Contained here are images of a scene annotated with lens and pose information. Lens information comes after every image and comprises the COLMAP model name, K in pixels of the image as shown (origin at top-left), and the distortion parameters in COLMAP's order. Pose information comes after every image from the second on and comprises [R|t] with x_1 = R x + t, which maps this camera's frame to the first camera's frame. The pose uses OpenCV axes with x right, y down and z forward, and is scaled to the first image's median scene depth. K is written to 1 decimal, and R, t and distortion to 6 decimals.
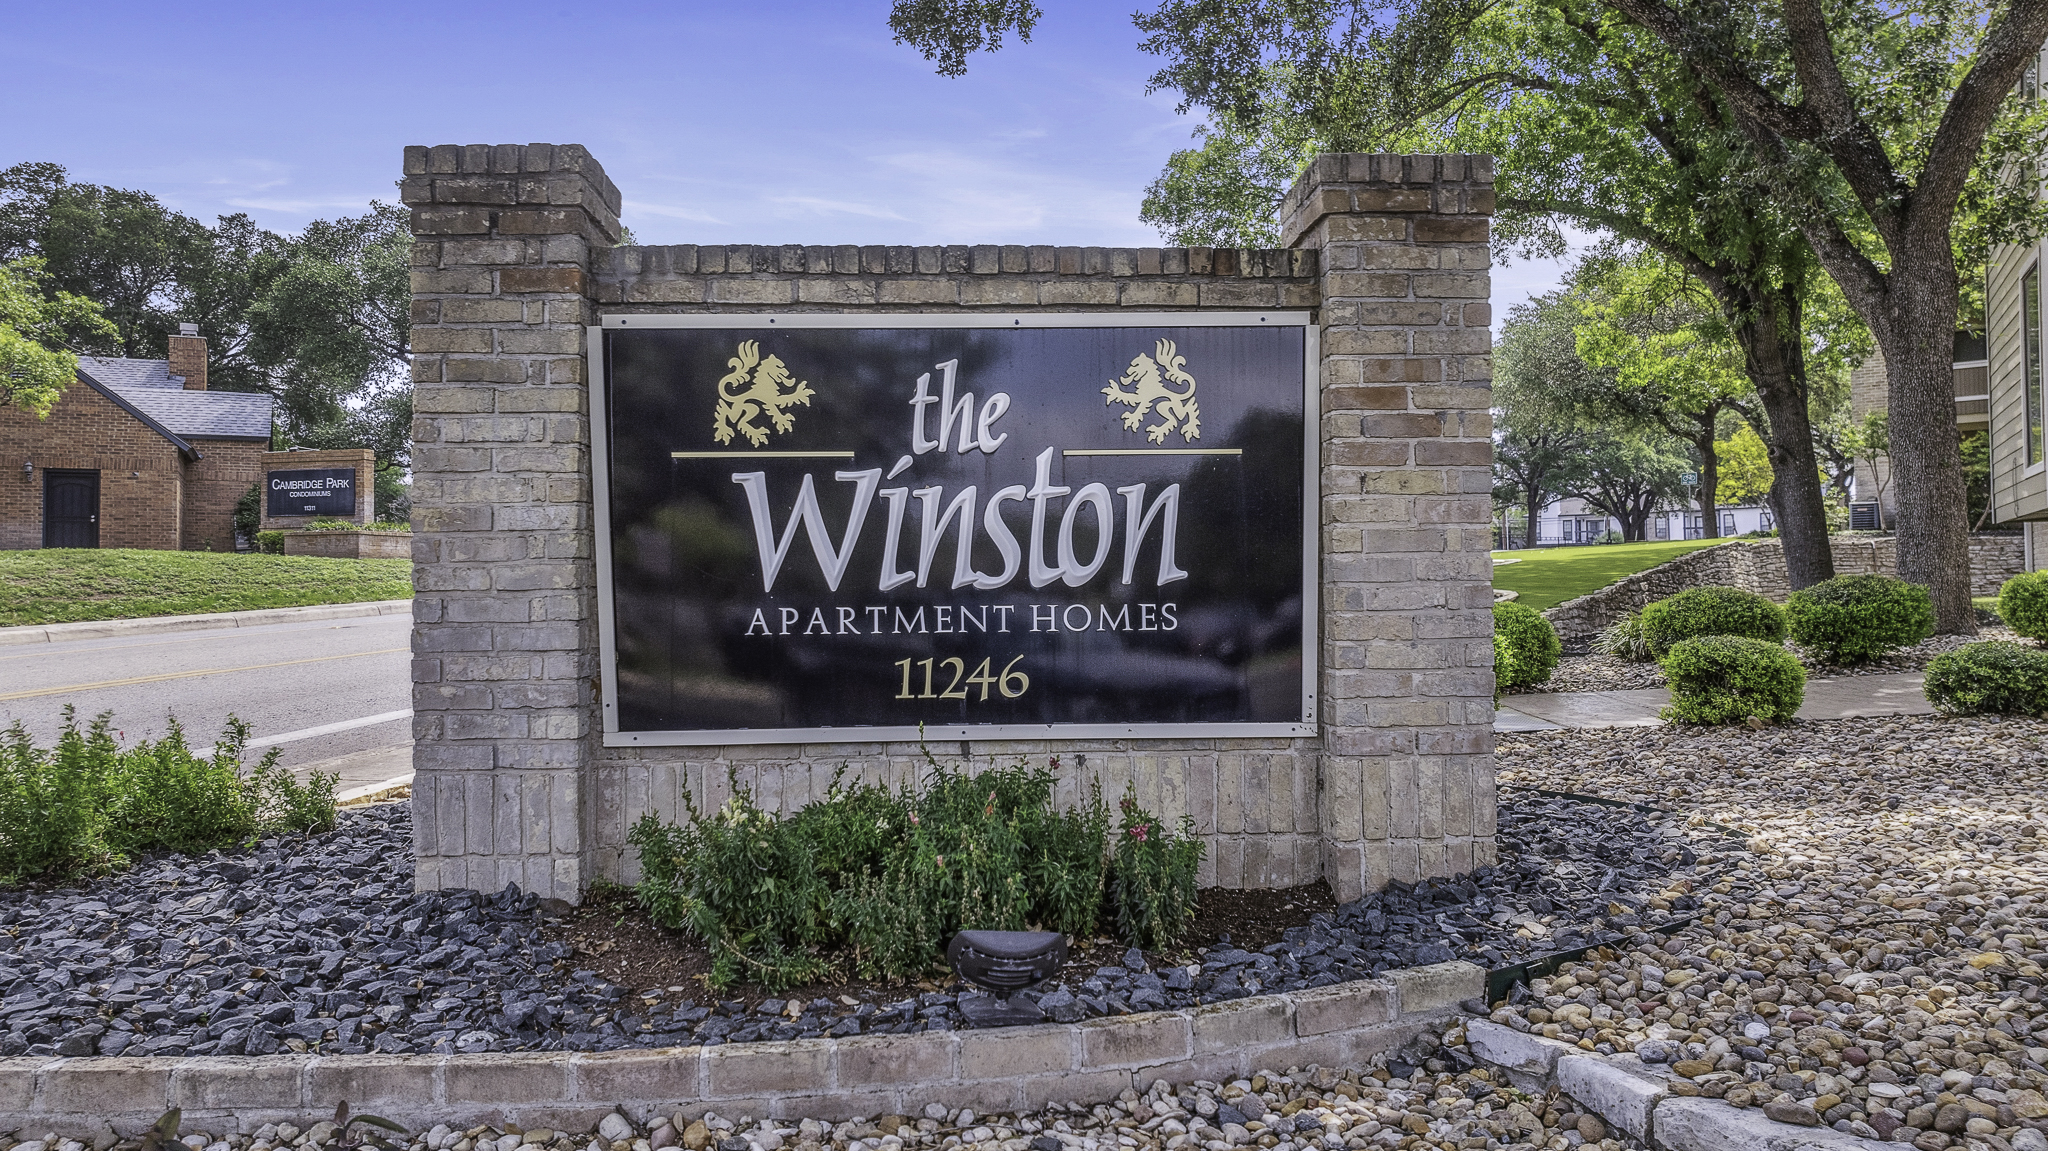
lens RADIAL K [[1484.6, 0, 990.4], [0, 1484.6, 534.0], [0, 0, 1]] dist [-0.019739, -0.001380]
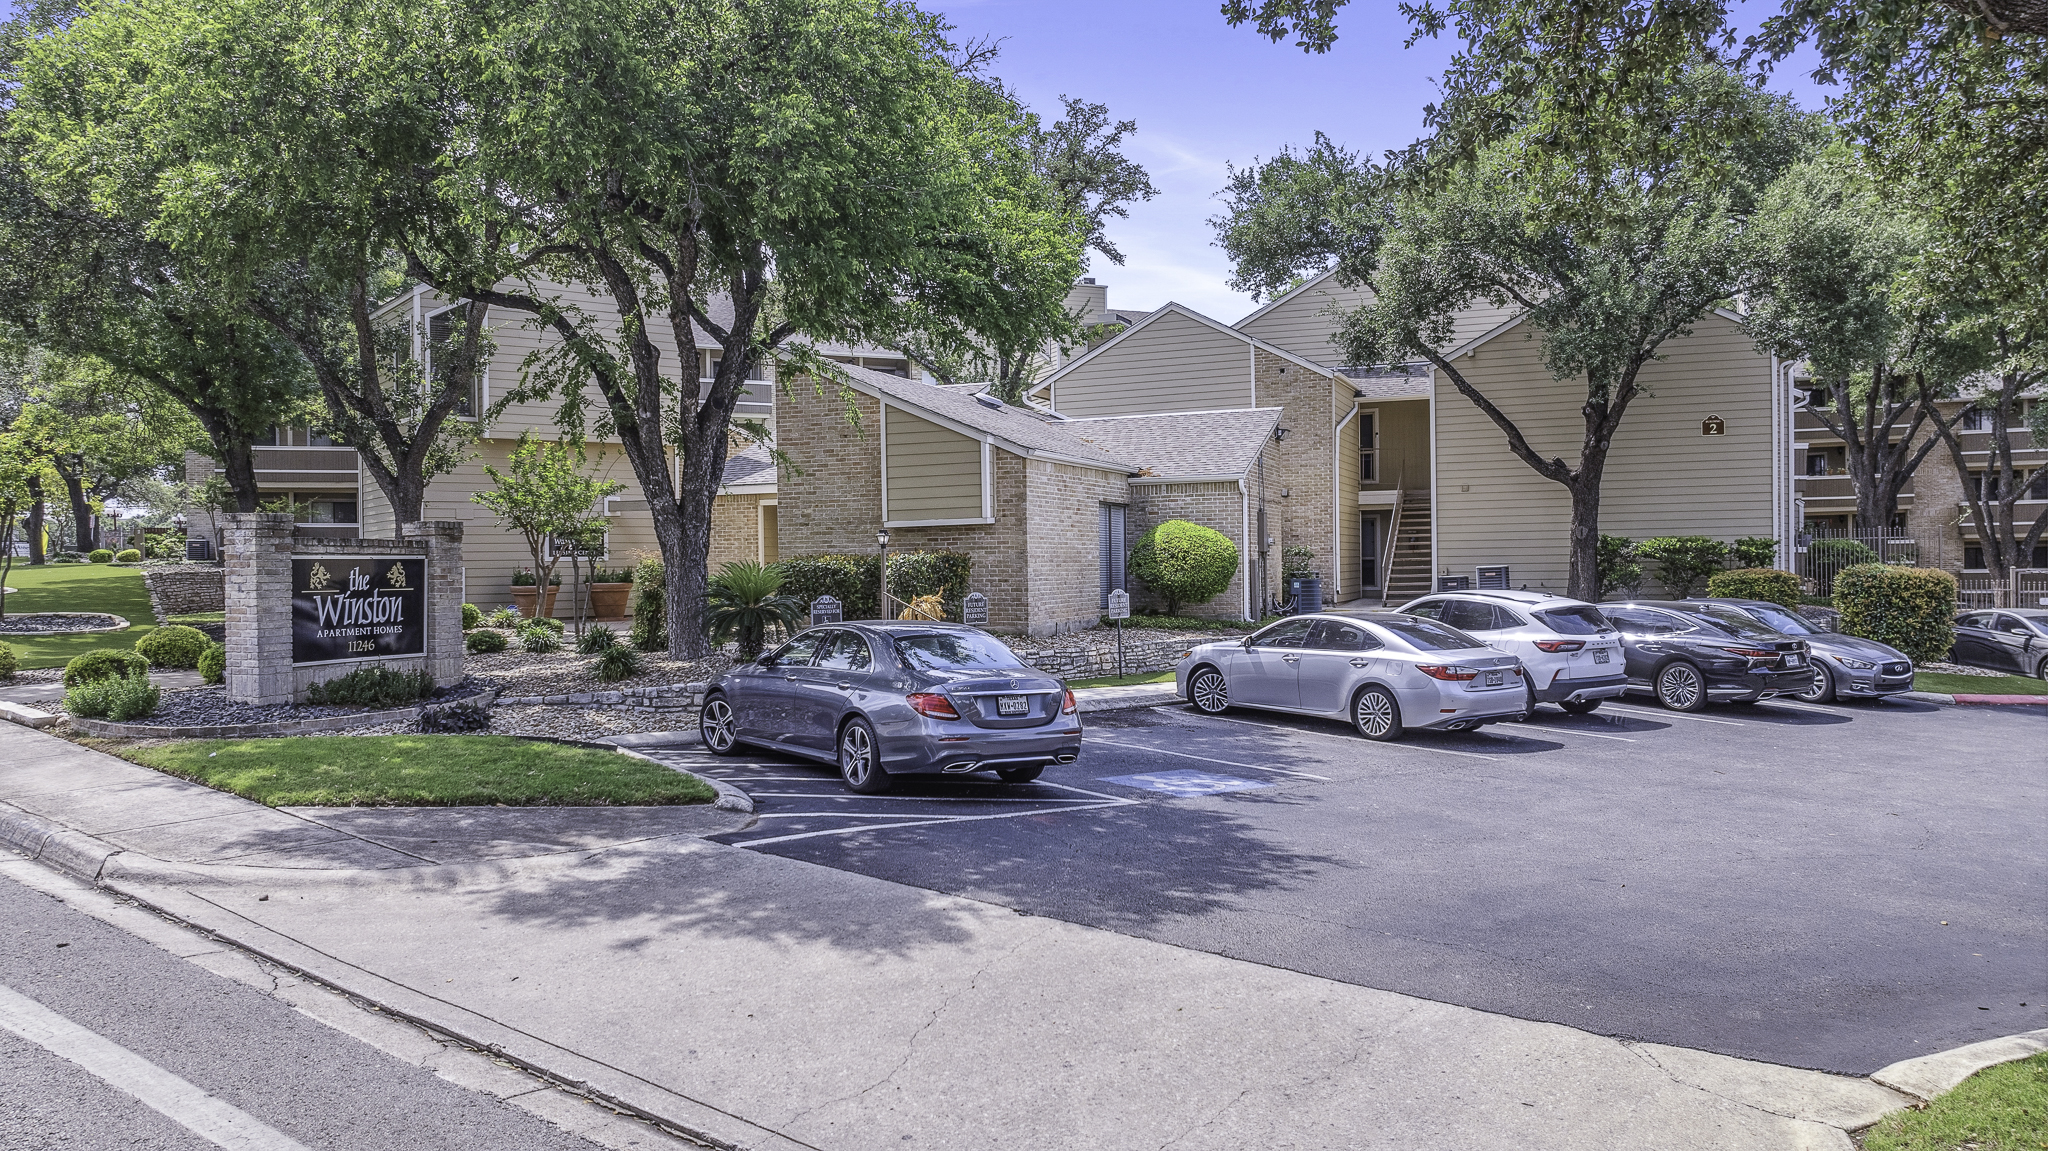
lens RADIAL K [[1469.1, 0, 1024.0], [0, 1469.1, 575.5], [0, 0, 1]] dist [-0.010285, -0.001238]
pose [[0.407878, -0.001309, 0.913035, -2.939537], [-0.021756, 0.999701, 0.011152, -0.179393], [-0.912777, -0.024413, 0.407728, -2.289300]]
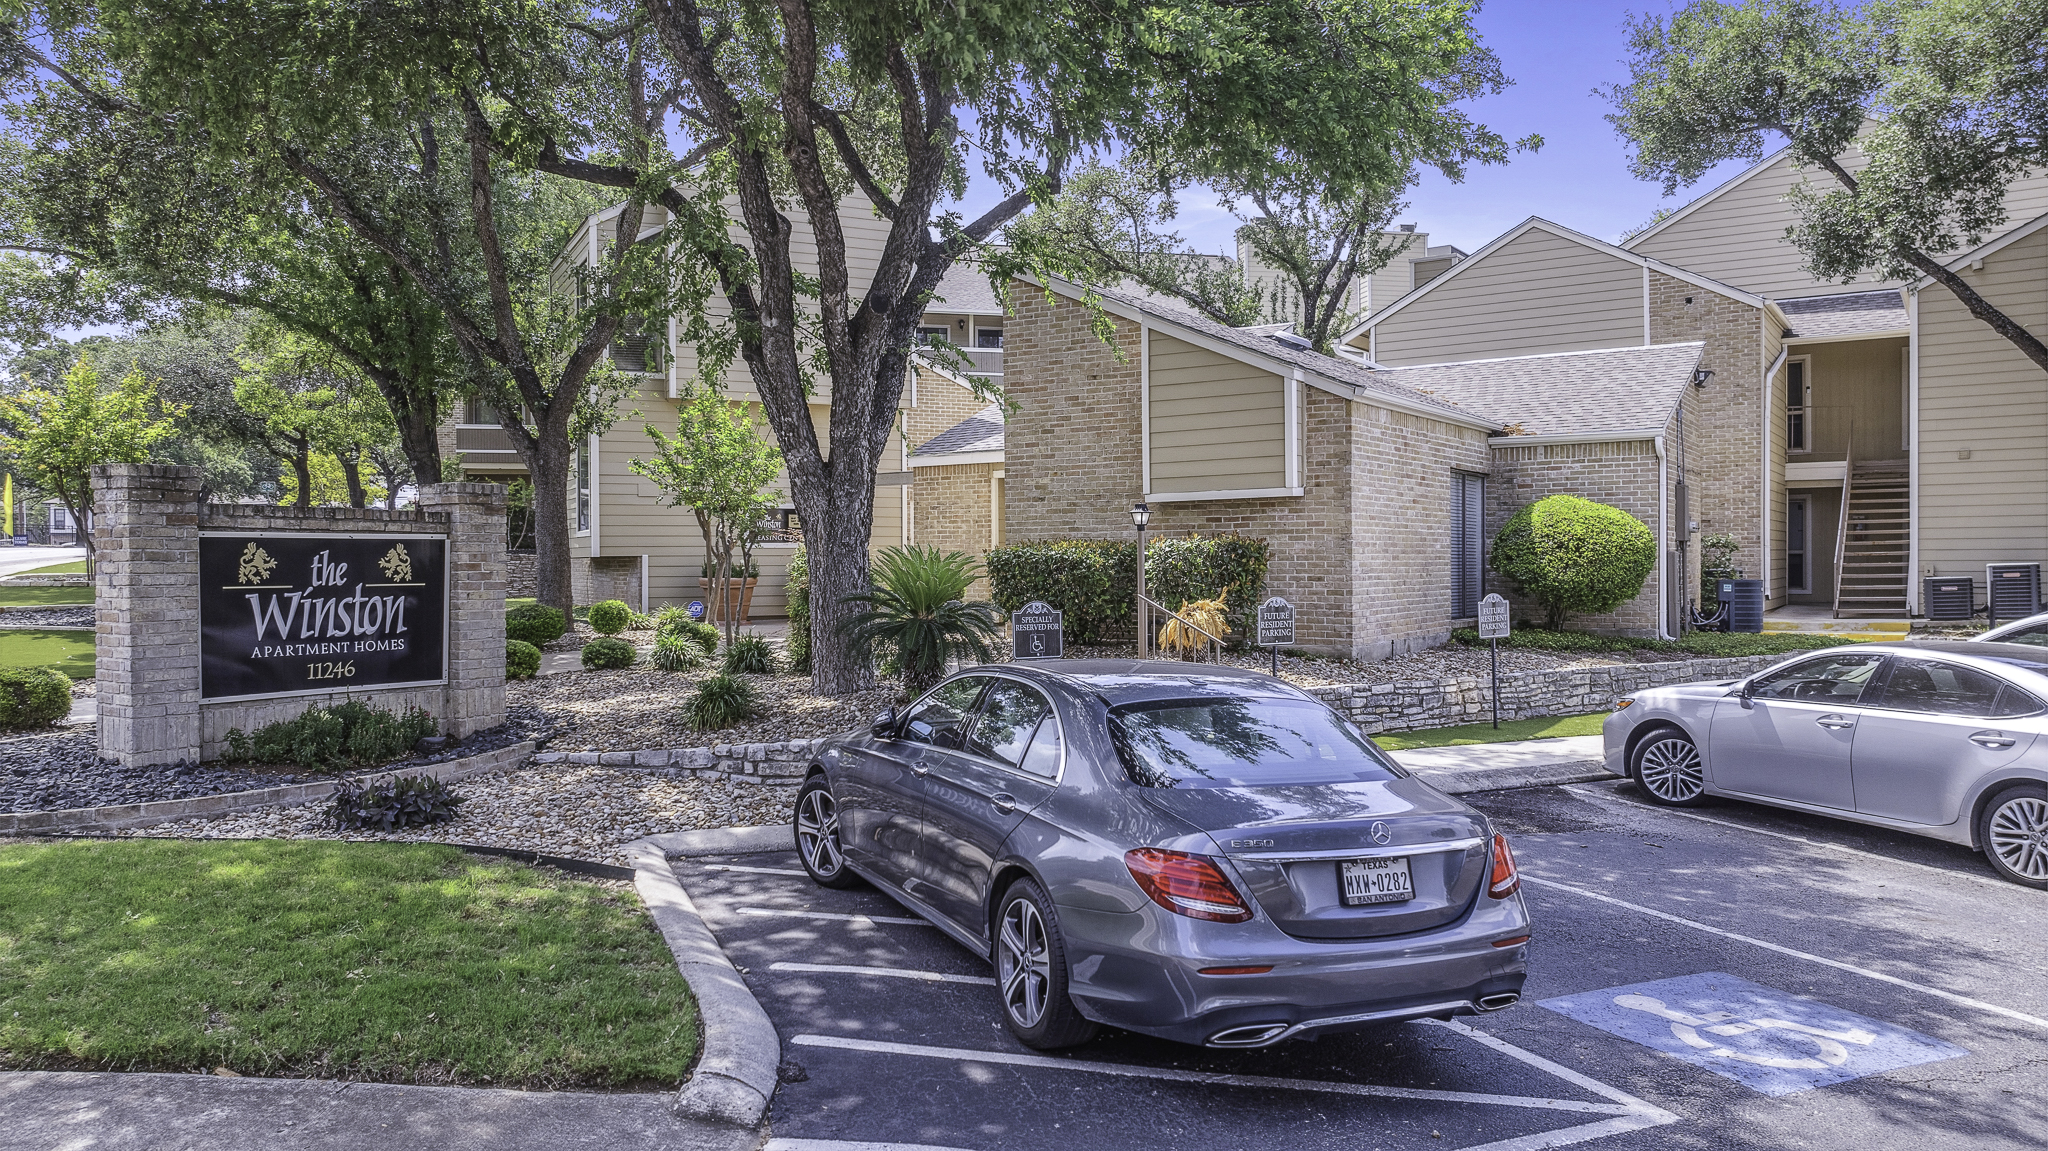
lens RADIAL K [[1469.1, 0, 1024.0], [0, 1469.1, 575.5], [0, 0, 1]] dist [-0.010285, -0.001238]
pose [[0.578875, -0.000949, 0.815416, -1.448174], [-0.028333, 0.999372, 0.021277, -0.164774], [-0.814924, -0.035420, 0.578485, -1.541461]]
